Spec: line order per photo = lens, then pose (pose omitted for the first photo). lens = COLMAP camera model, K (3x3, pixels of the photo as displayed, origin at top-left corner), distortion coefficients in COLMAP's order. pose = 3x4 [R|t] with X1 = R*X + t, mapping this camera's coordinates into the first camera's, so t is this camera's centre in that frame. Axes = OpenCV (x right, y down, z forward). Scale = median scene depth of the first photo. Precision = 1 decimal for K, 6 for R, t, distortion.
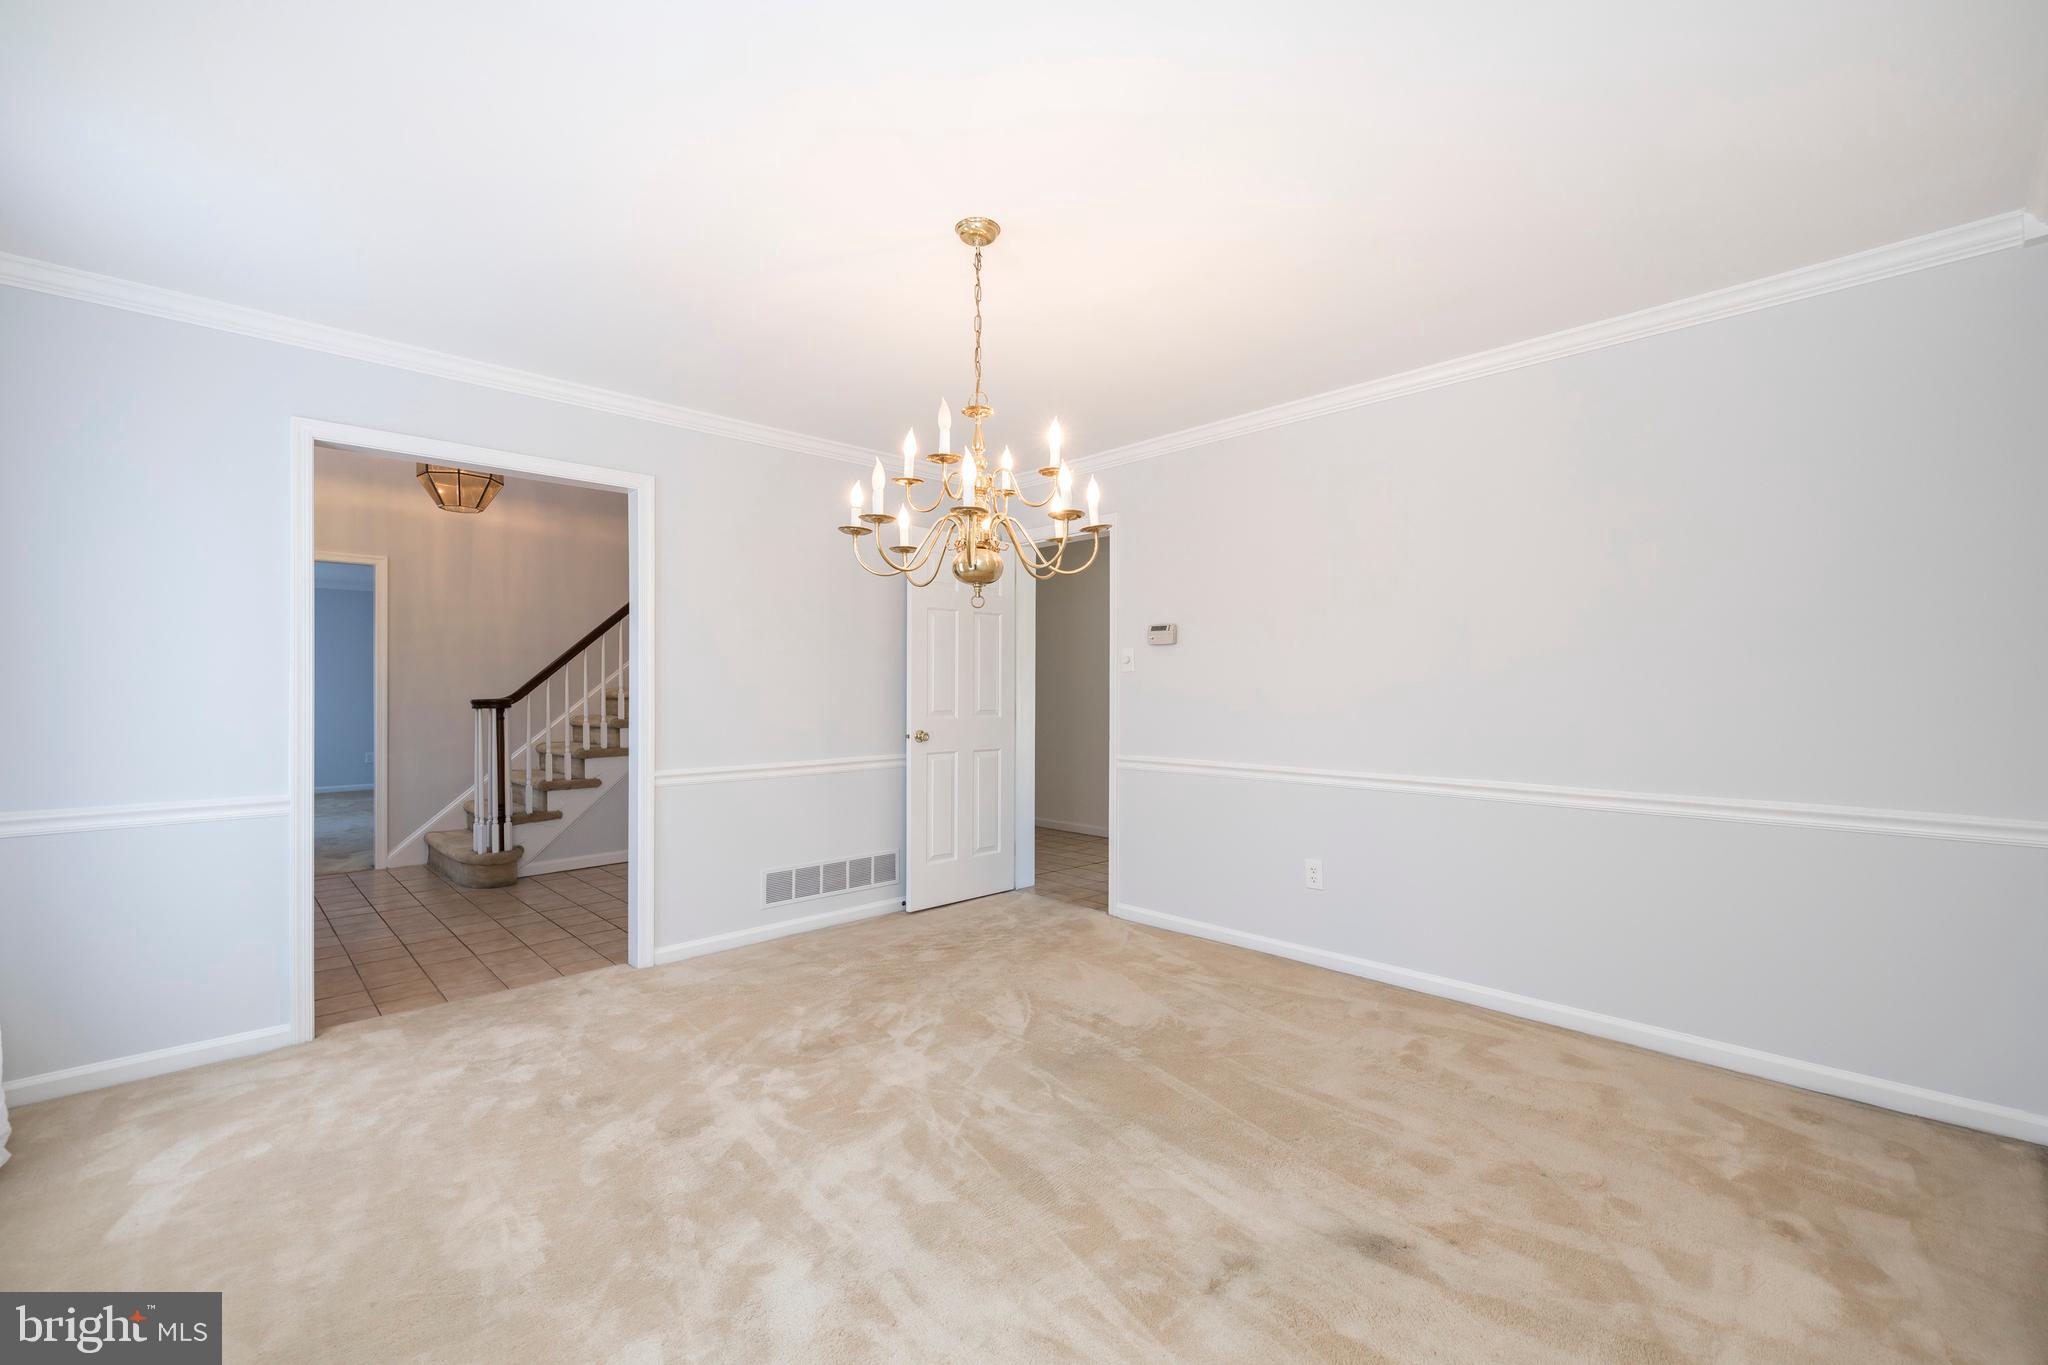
lens RADIAL K [[851.4, 0, 1018.6], [0, 851.4, 686.1], [0, 0, 1]] dist [-0.009352, -0.000421]
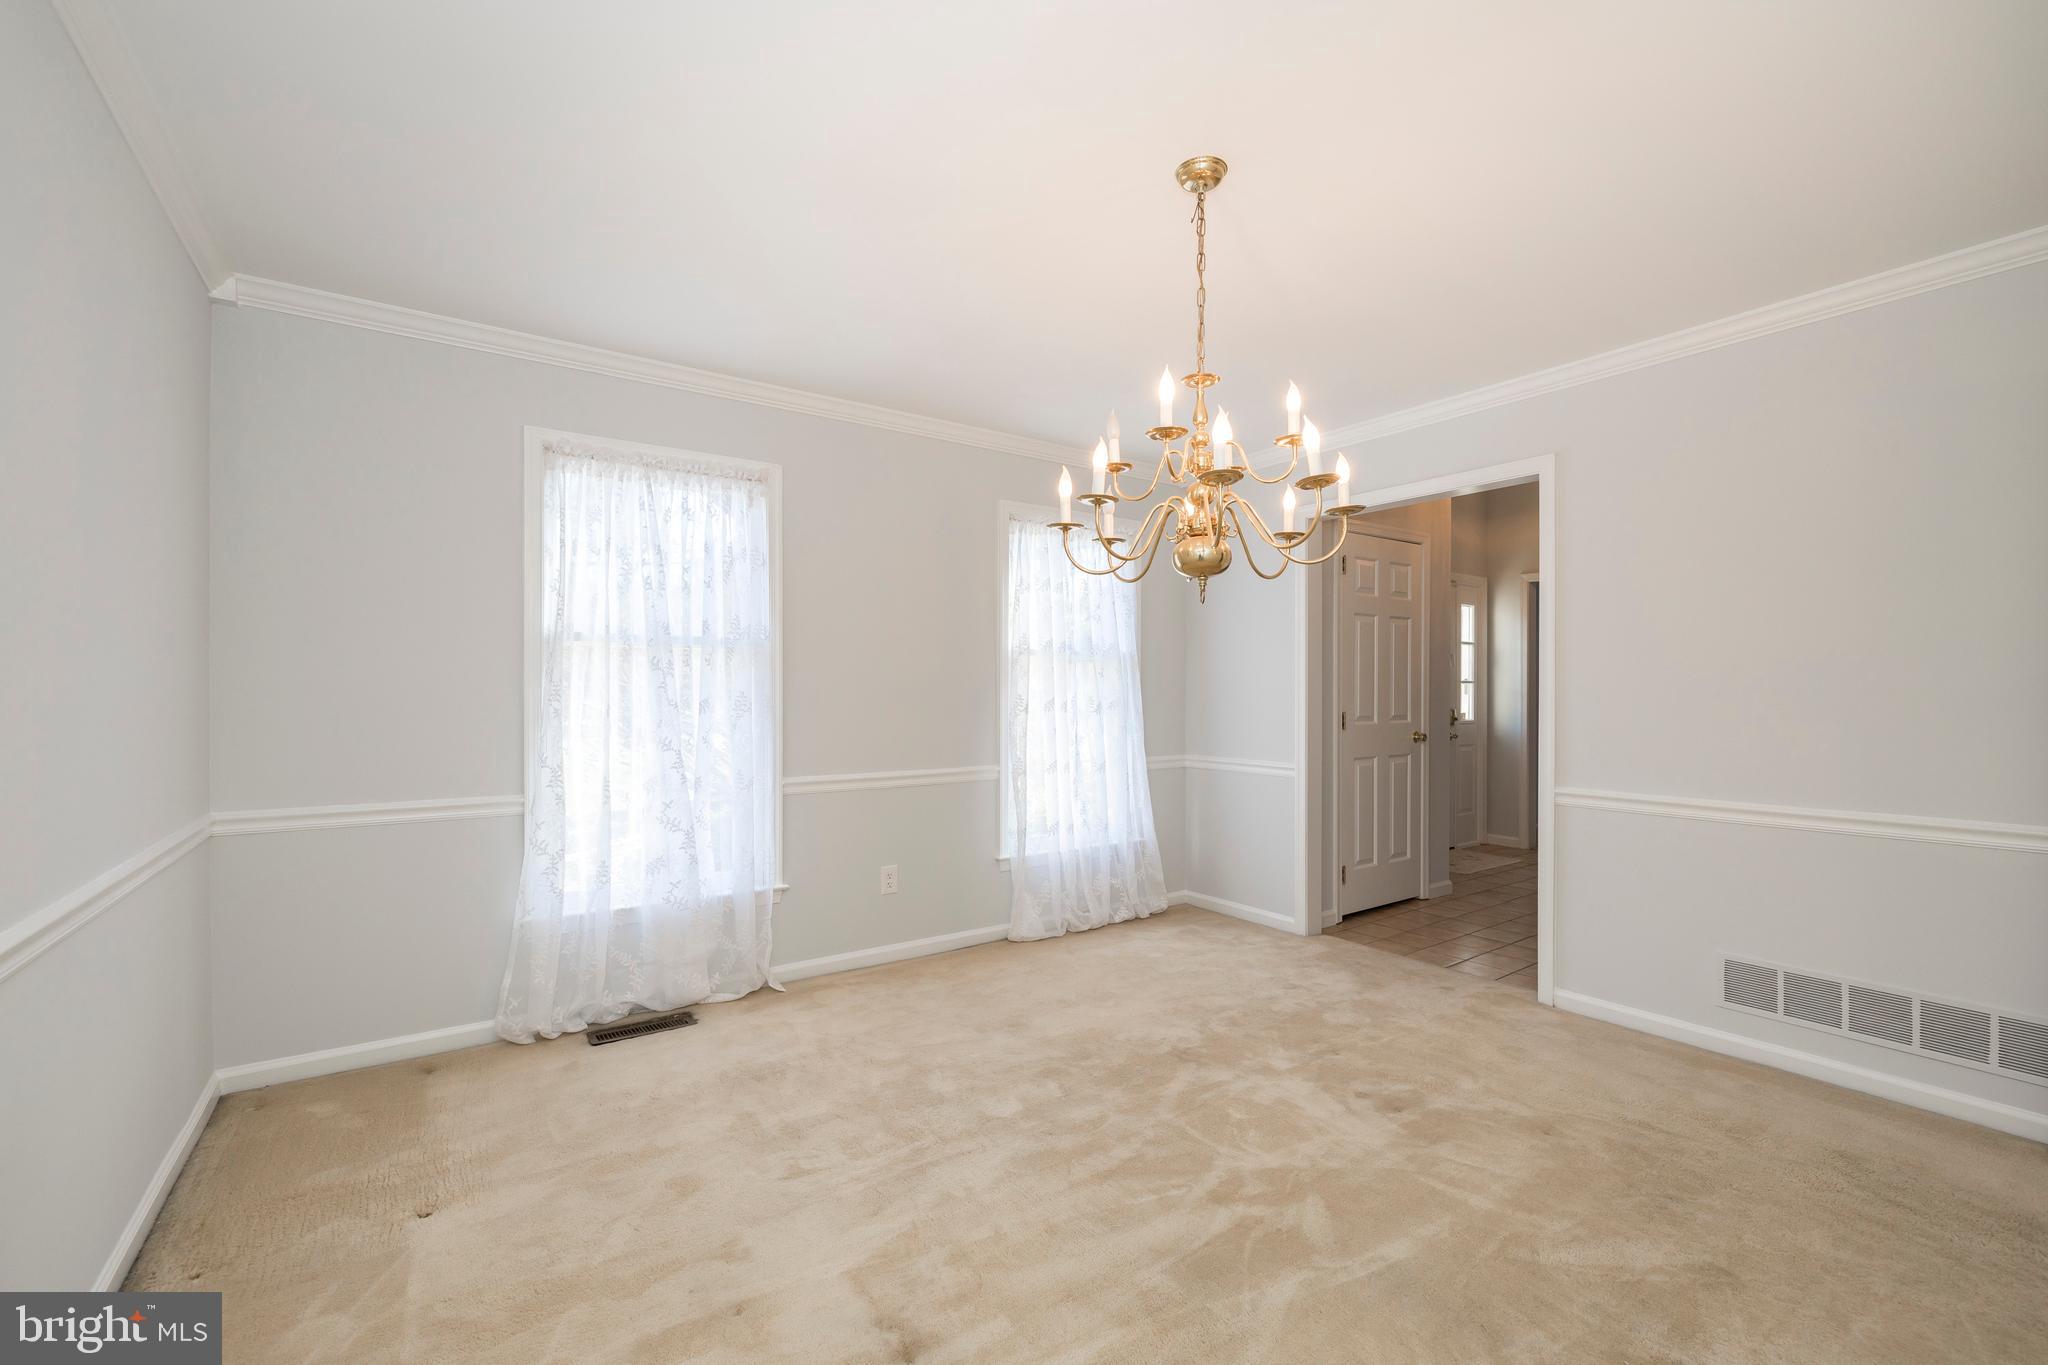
lens RADIAL K [[851.4, 0, 1038.0], [0, 851.4, 684.9], [0, 0, 1]] dist [-0.009352, -0.000421]
pose [[-0.144899, -0.004669, -0.989435, 0.641751], [0.002043, 0.999985, -0.005018, -0.003489], [0.989444, -0.002748, -0.144887, 0.730597]]
